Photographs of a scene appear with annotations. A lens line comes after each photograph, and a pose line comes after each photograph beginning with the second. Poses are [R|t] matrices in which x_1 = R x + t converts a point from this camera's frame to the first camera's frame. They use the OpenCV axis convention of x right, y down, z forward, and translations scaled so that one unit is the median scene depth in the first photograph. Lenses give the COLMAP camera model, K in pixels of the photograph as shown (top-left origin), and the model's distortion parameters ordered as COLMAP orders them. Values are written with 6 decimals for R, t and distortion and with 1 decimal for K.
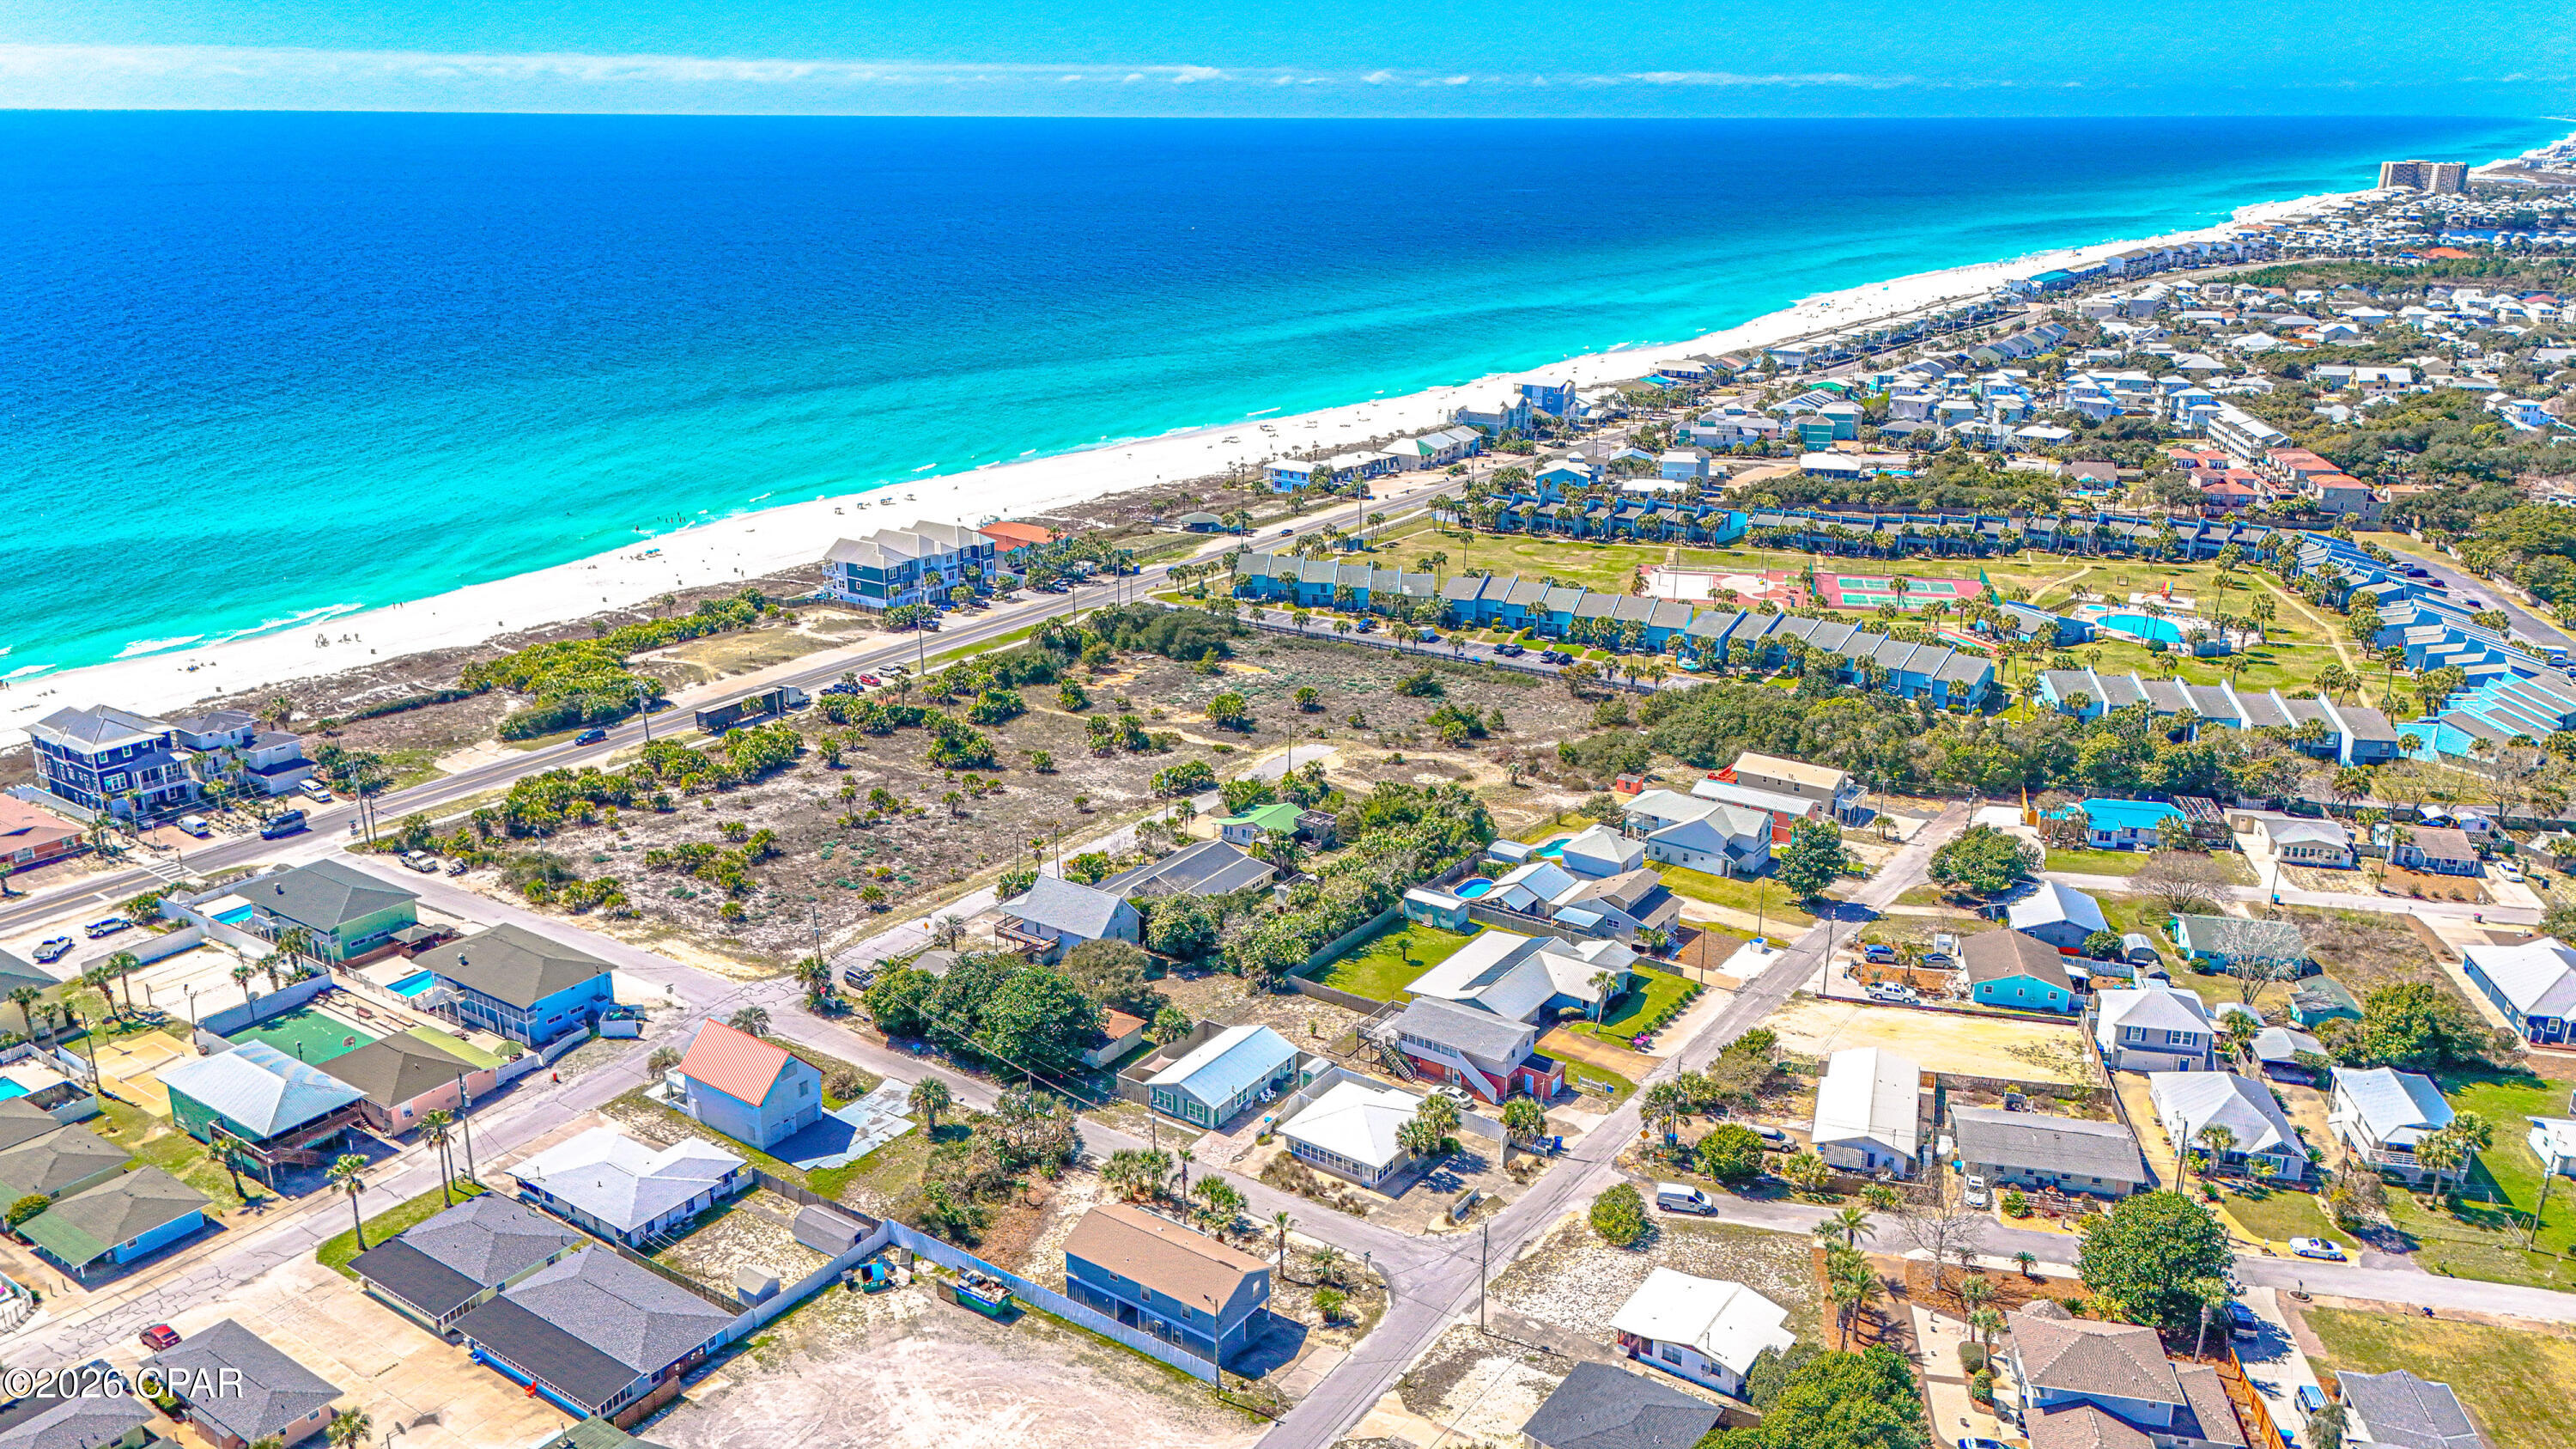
lens RADIAL K [[1888.0, 0, 1288.0], [0, 1888.0, 724.5], [0, 0, 1]] dist [0.090033, -0.094191]
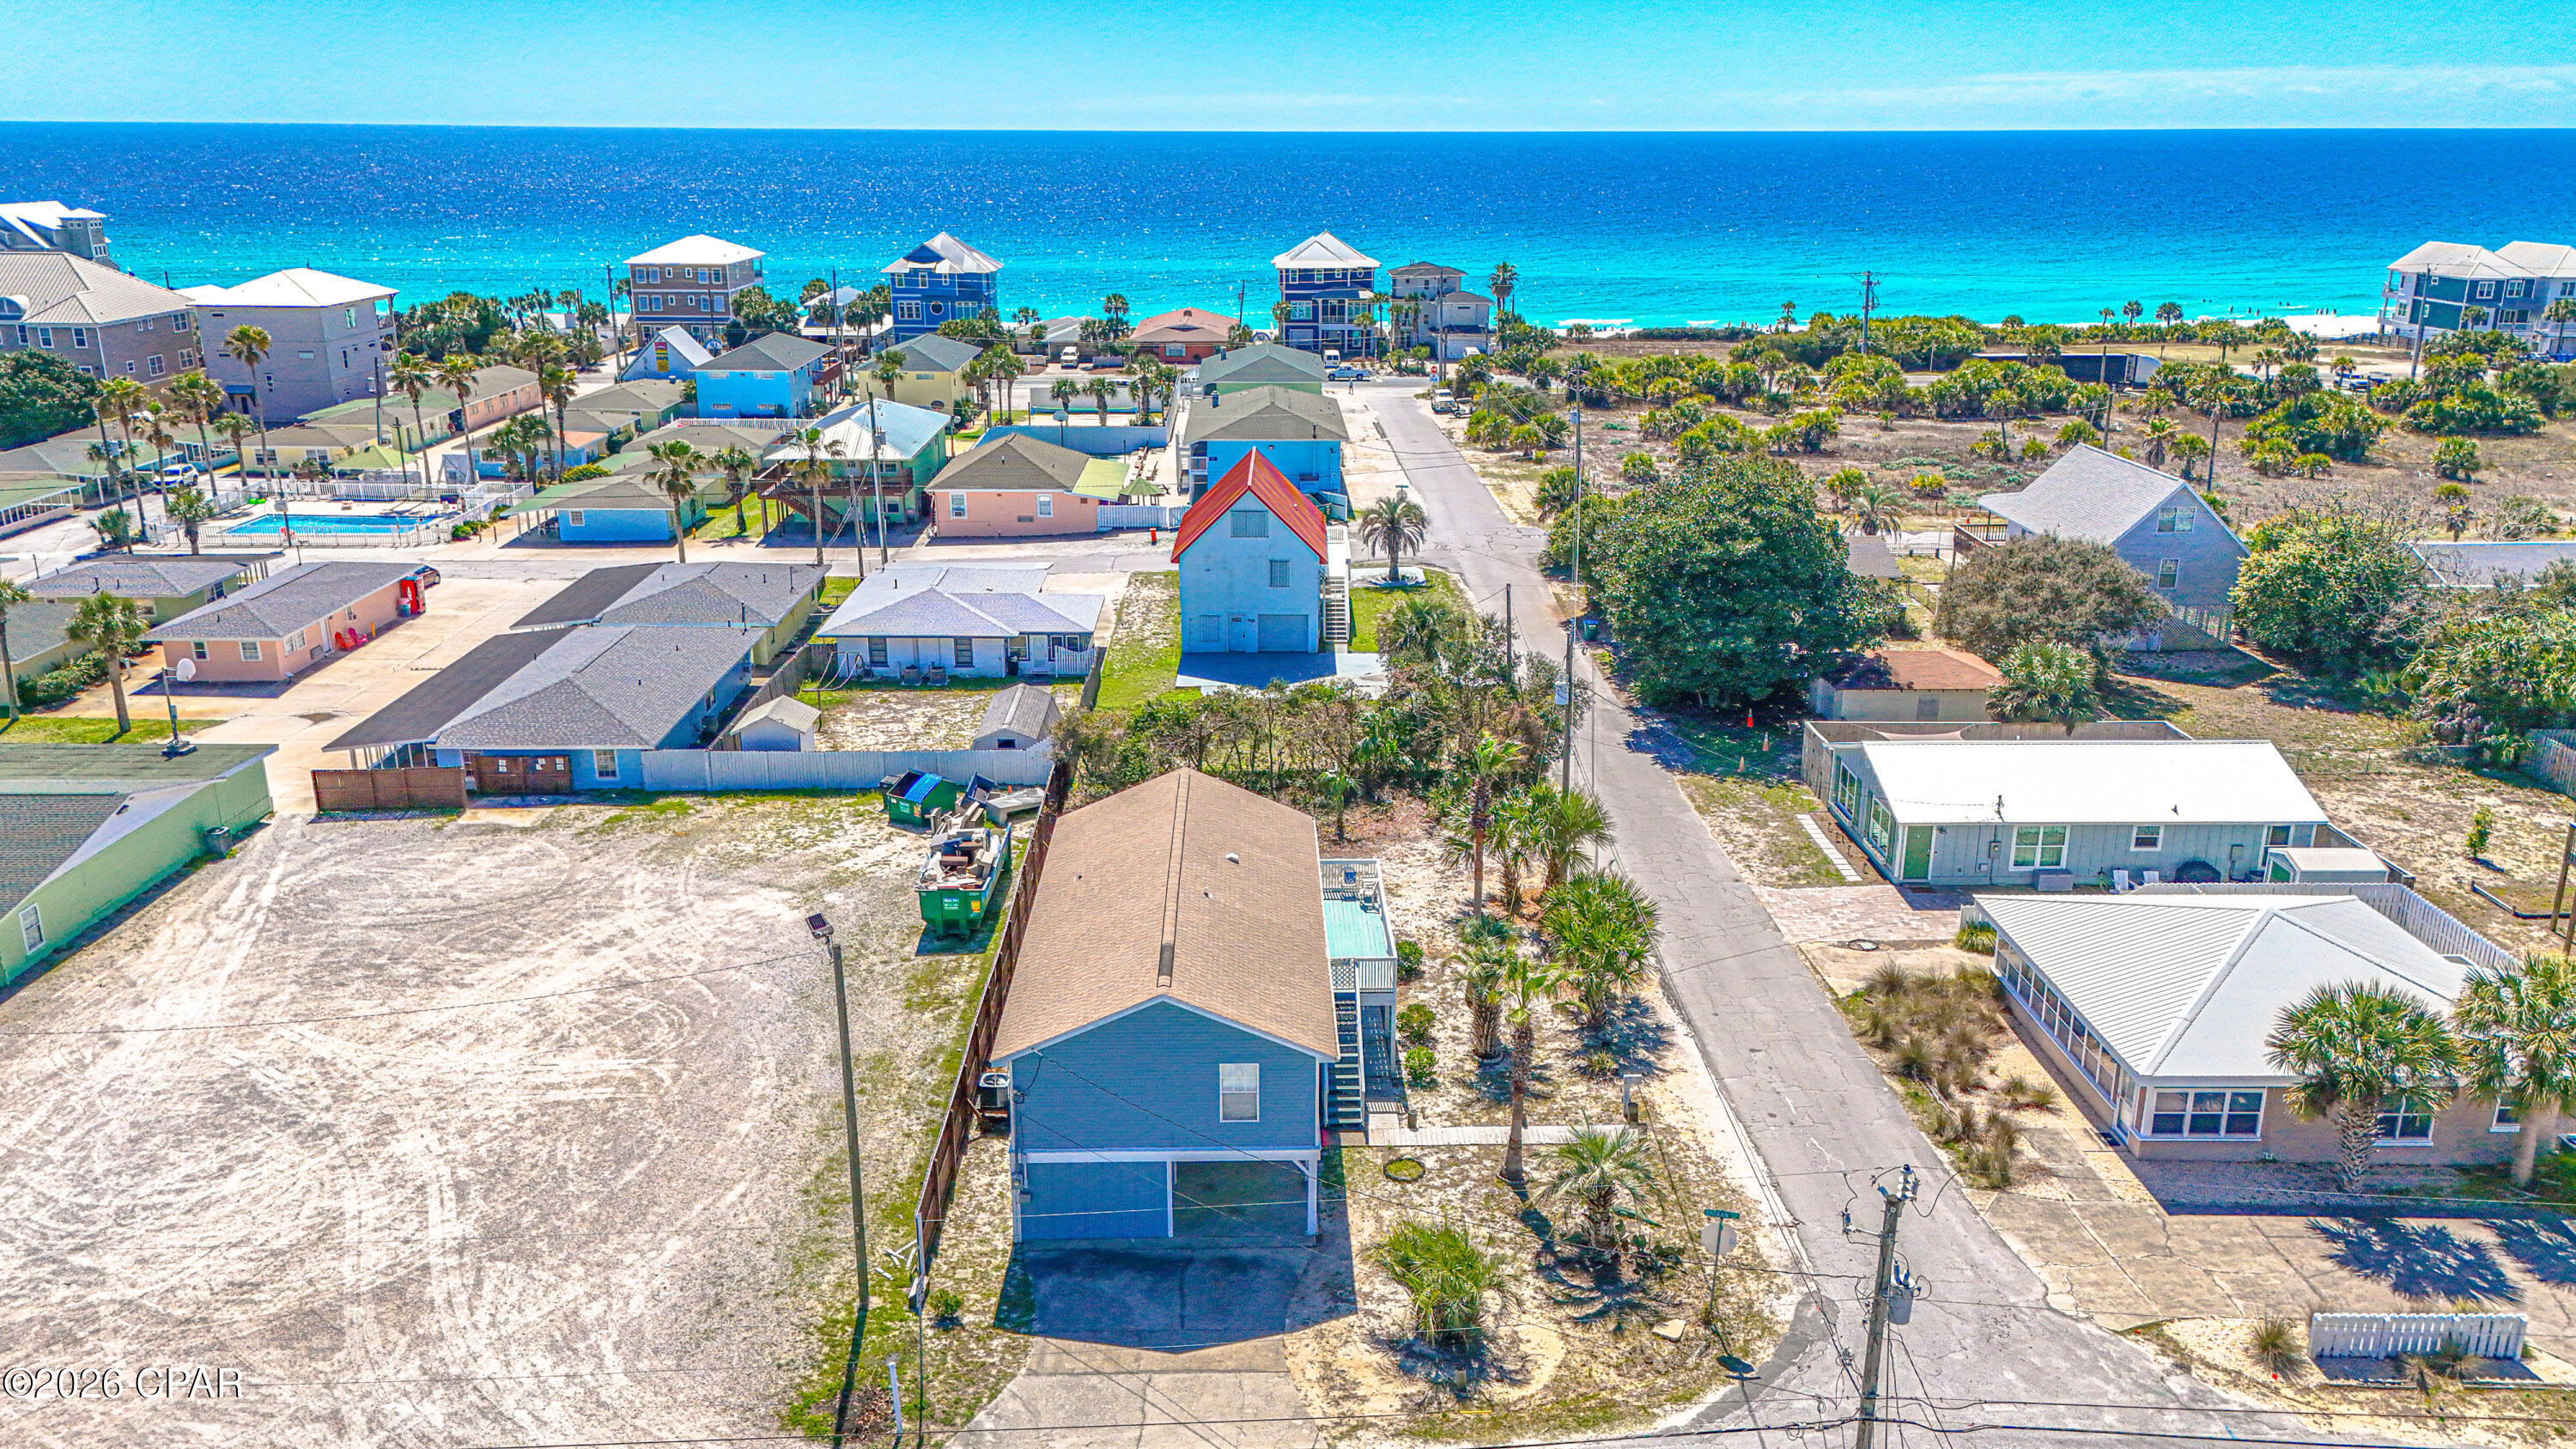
lens RADIAL K [[1888.0, 0, 1288.0], [0, 1888.0, 724.5], [0, 0, 1]] dist [0.090033, -0.094191]
pose [[0.591069, 0.243611, -0.768955, 0.114019], [-0.252226, 0.961318, 0.110676, 0.119584], [0.766172, 0.128533, 0.629650, 0.467479]]
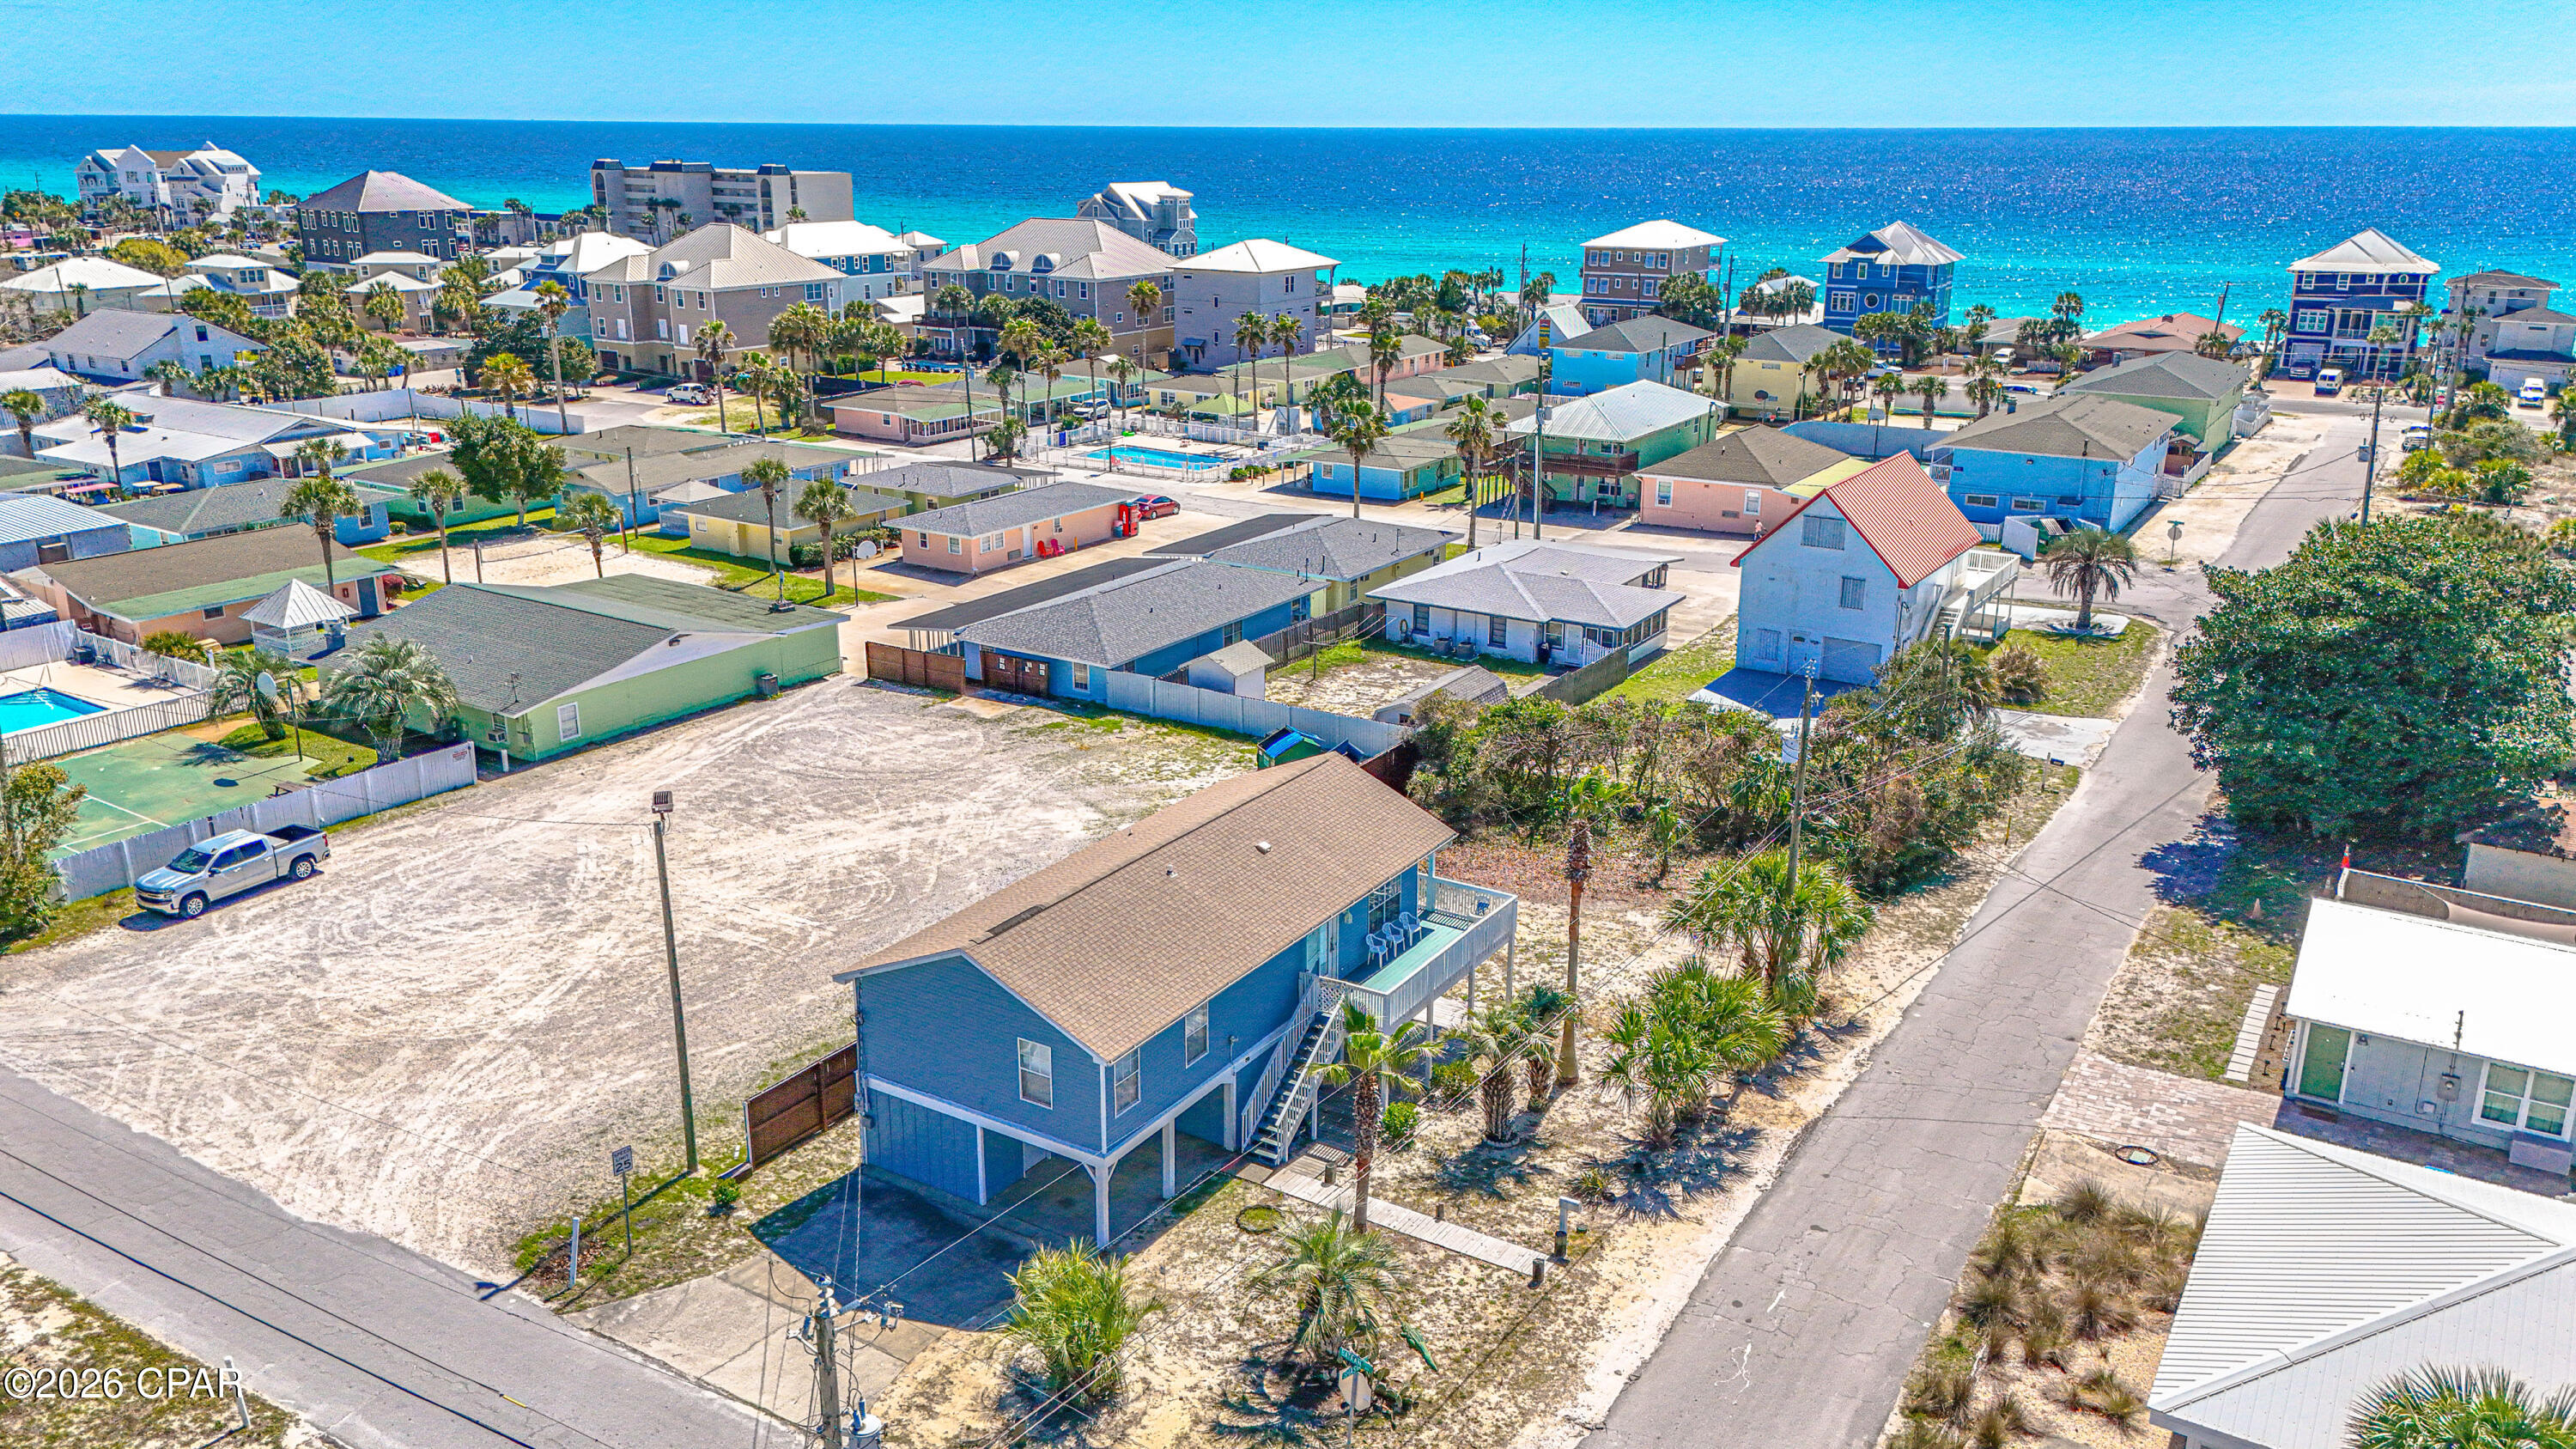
lens RADIAL K [[1888.0, 0, 1288.0], [0, 1888.0, 724.5], [0, 0, 1]] dist [0.090033, -0.094191]
pose [[0.051804, 0.301910, -0.951928, 0.132375], [-0.313646, 0.909895, 0.271510, 0.095086], [0.948126, 0.284503, 0.141829, 0.563026]]
